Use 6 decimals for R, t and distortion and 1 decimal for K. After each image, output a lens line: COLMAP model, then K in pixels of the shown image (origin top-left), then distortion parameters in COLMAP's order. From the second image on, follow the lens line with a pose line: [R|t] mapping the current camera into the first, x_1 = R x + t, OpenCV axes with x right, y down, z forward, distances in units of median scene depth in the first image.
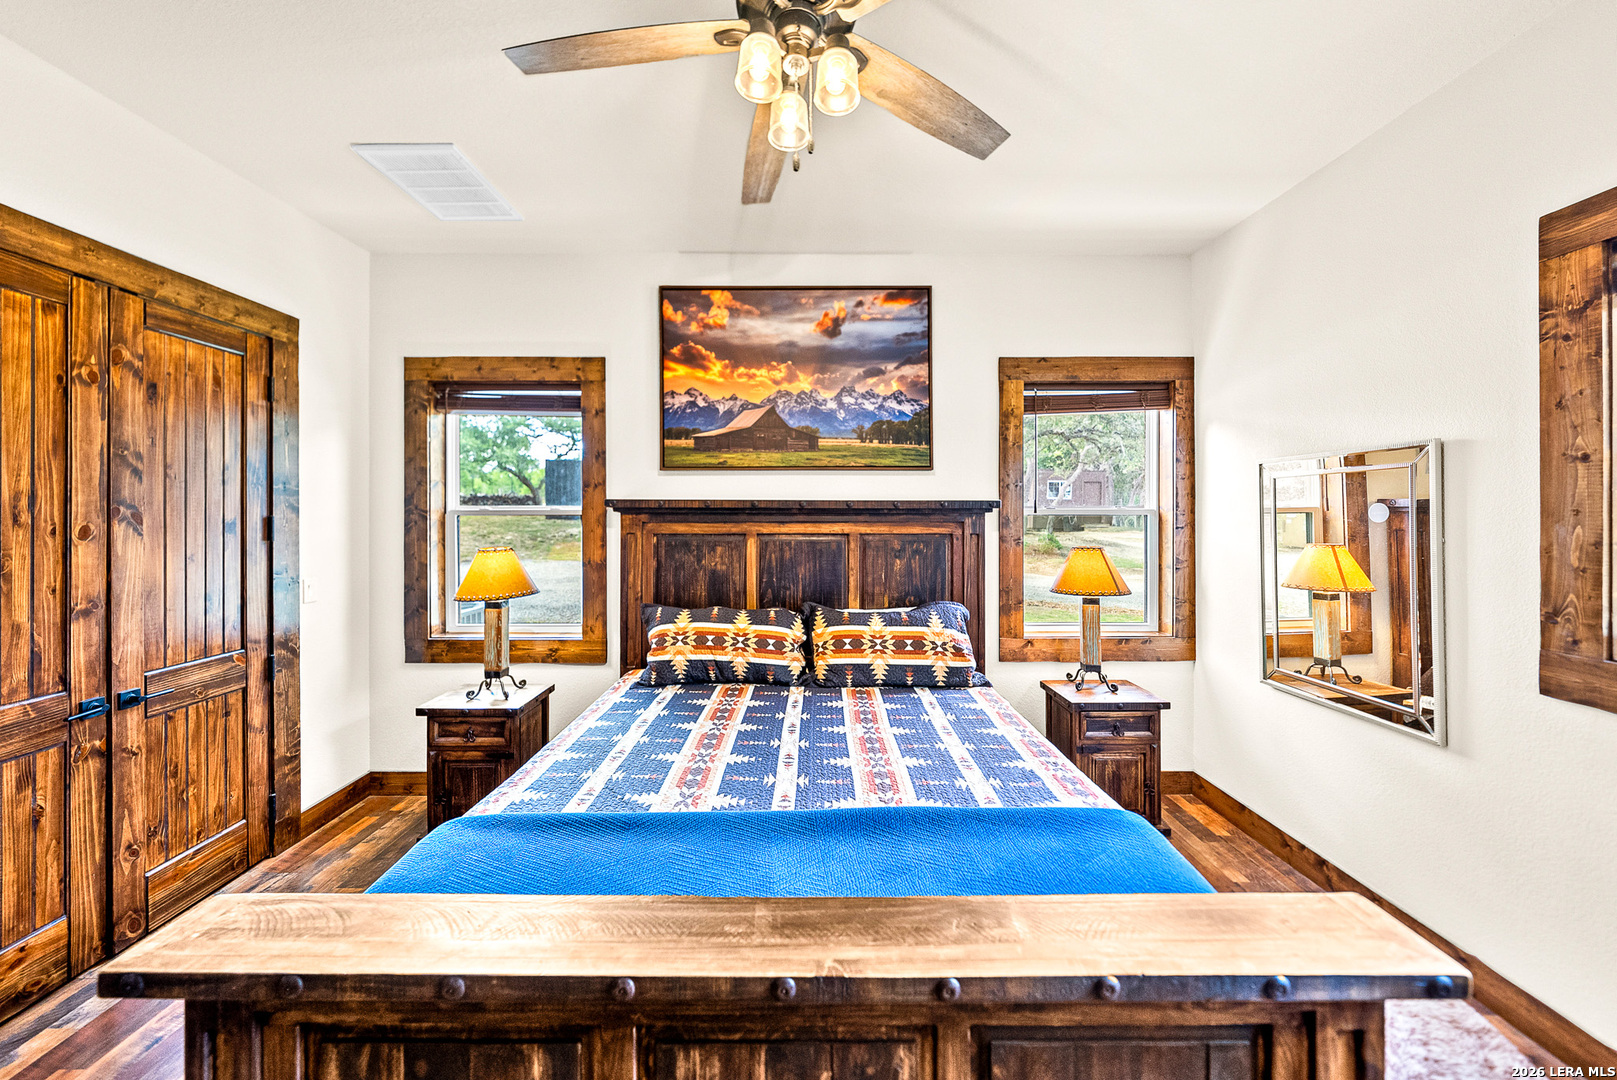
lens RADIAL K [[565.1, 0, 812.6], [0, 565.1, 515.7], [0, 0, 1]] dist [-0.002386, 0.000476]
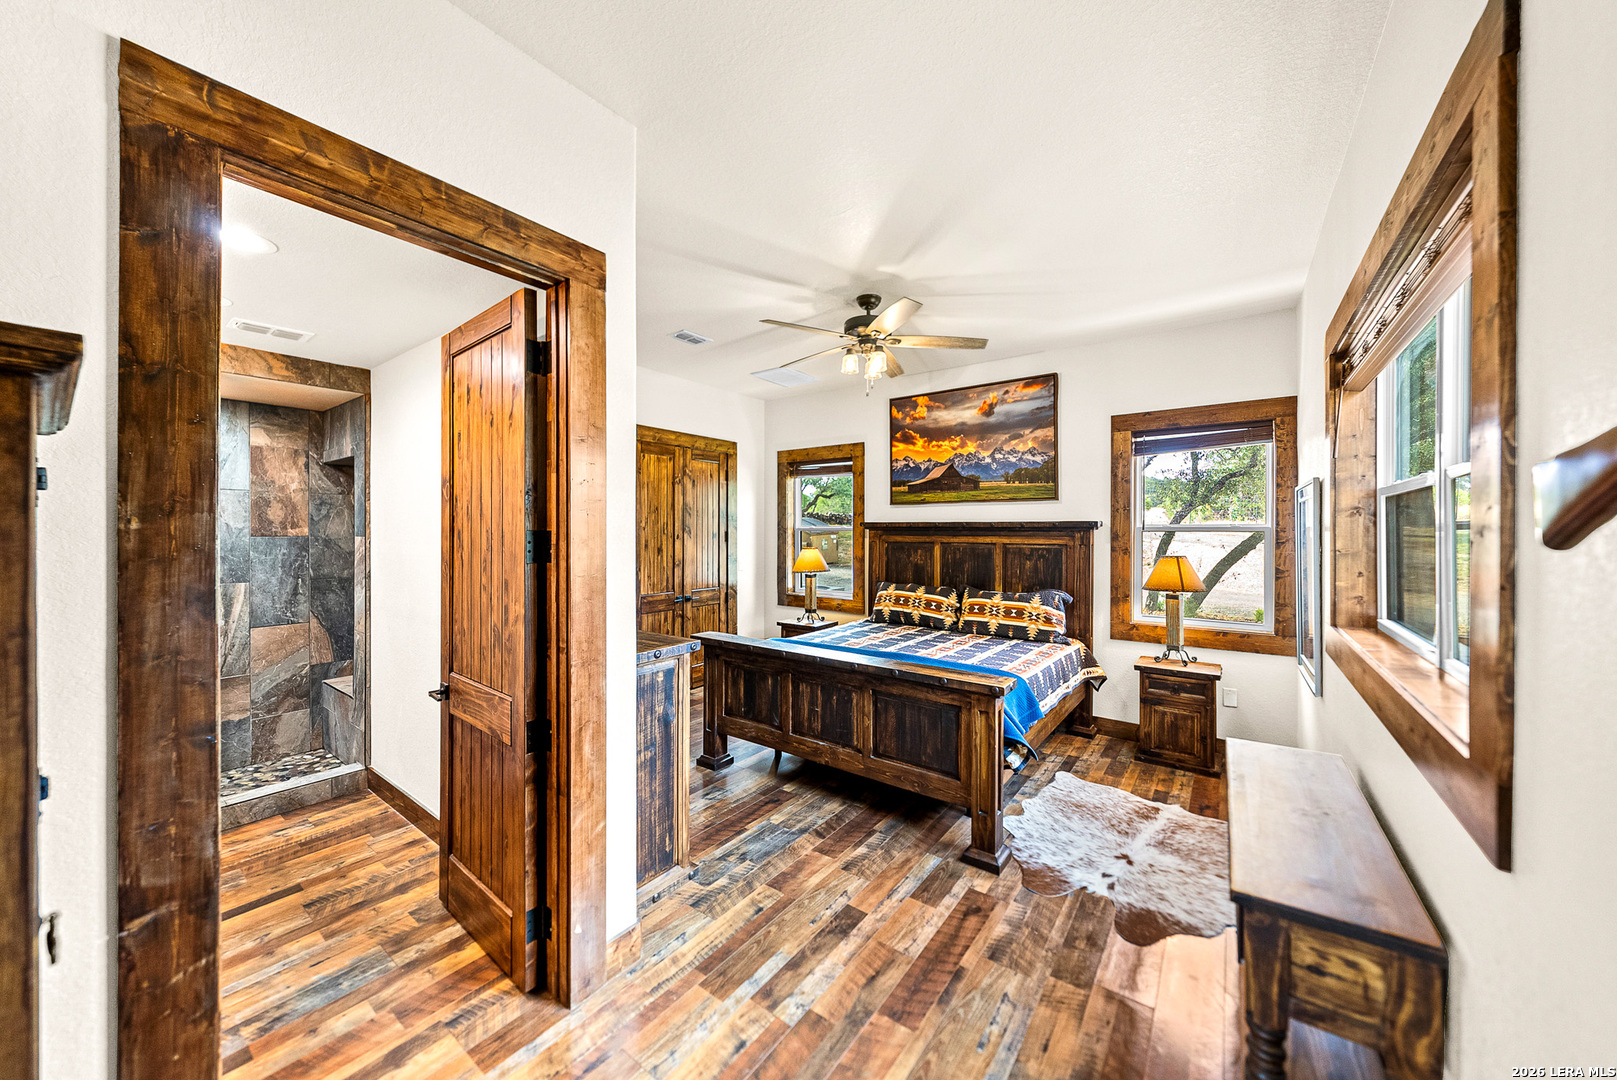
lens RADIAL K [[565.1, 0, 813.4], [0, 565.1, 532.7], [0, 0, 1]] dist [-0.002386, 0.000476]
pose [[0.803470, 0.003689, -0.595333, 0.574256], [-0.002614, 0.999993, 0.002669, 0.000282], [0.595339, -0.000588, 0.803474, -0.532872]]
